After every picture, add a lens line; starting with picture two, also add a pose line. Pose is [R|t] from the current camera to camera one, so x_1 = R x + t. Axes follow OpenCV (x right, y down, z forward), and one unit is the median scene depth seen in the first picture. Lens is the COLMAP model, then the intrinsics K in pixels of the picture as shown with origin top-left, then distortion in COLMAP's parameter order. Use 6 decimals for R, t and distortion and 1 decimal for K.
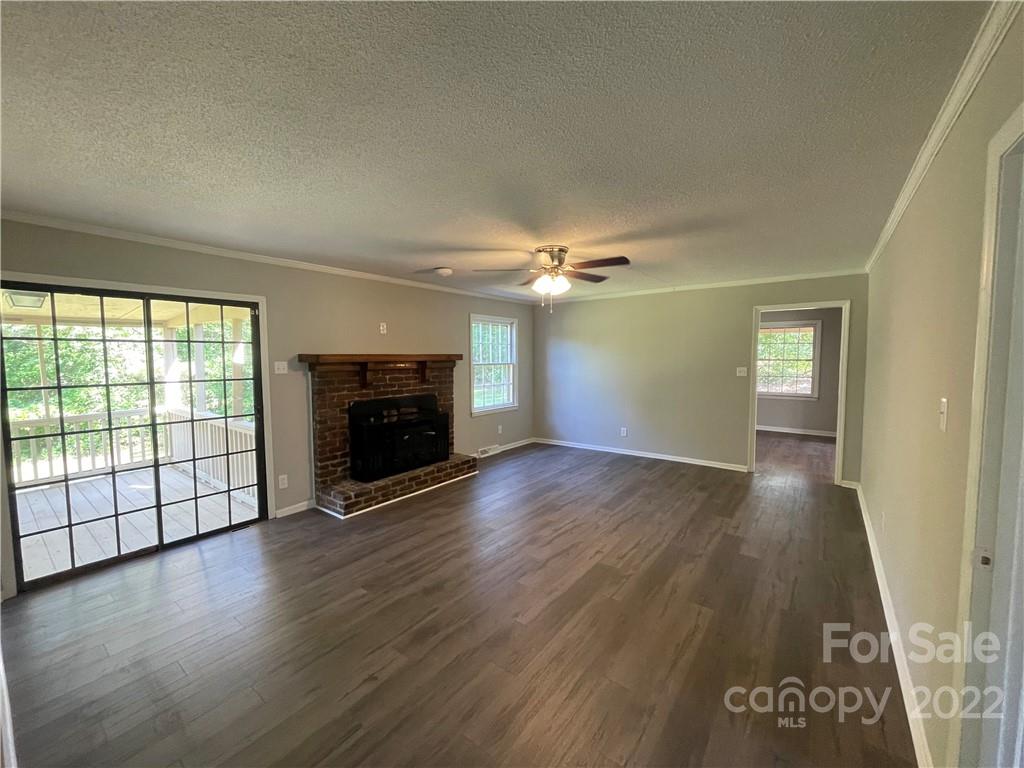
lens RADIAL K [[413.2, 0, 512.0], [0, 413.2, 384.0], [0, 0, 1]] dist [0.000340, 0.000001]
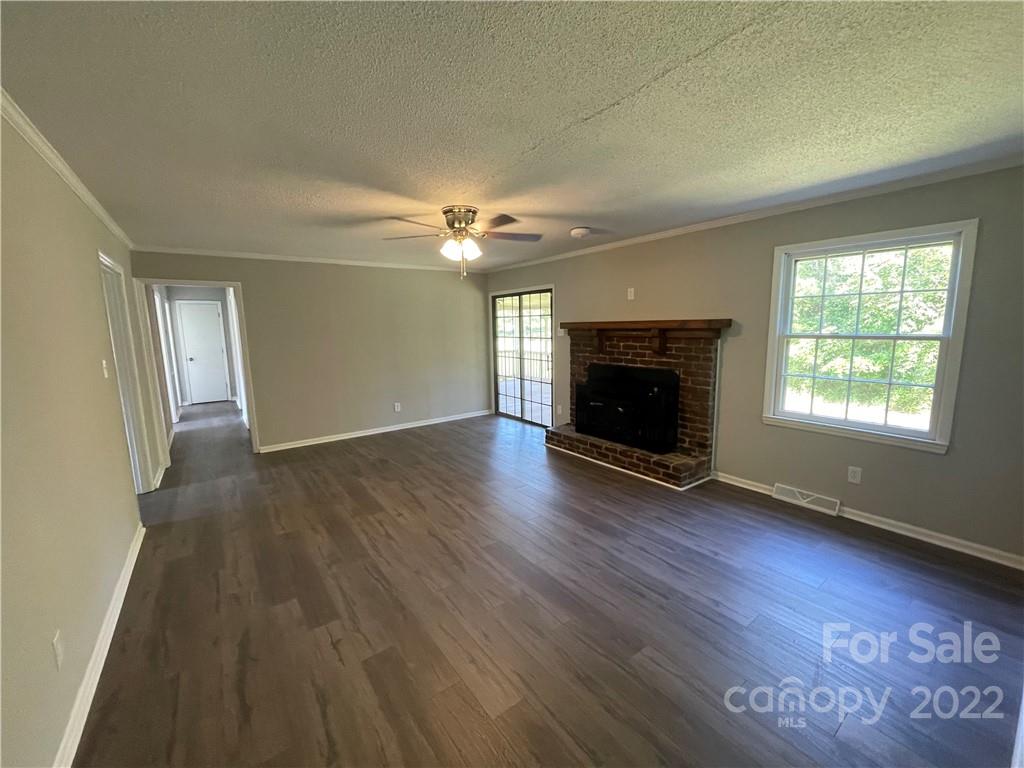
lens RADIAL K [[413.2, 0, 512.0], [0, 413.2, 384.0], [0, 0, 1]] dist [0.000340, 0.000001]
pose [[-0.284893, 0.147553, -0.947135, 0.770596], [-0.045633, 0.984873, 0.167159, -0.081488], [0.957473, 0.090843, -0.273850, 1.091480]]
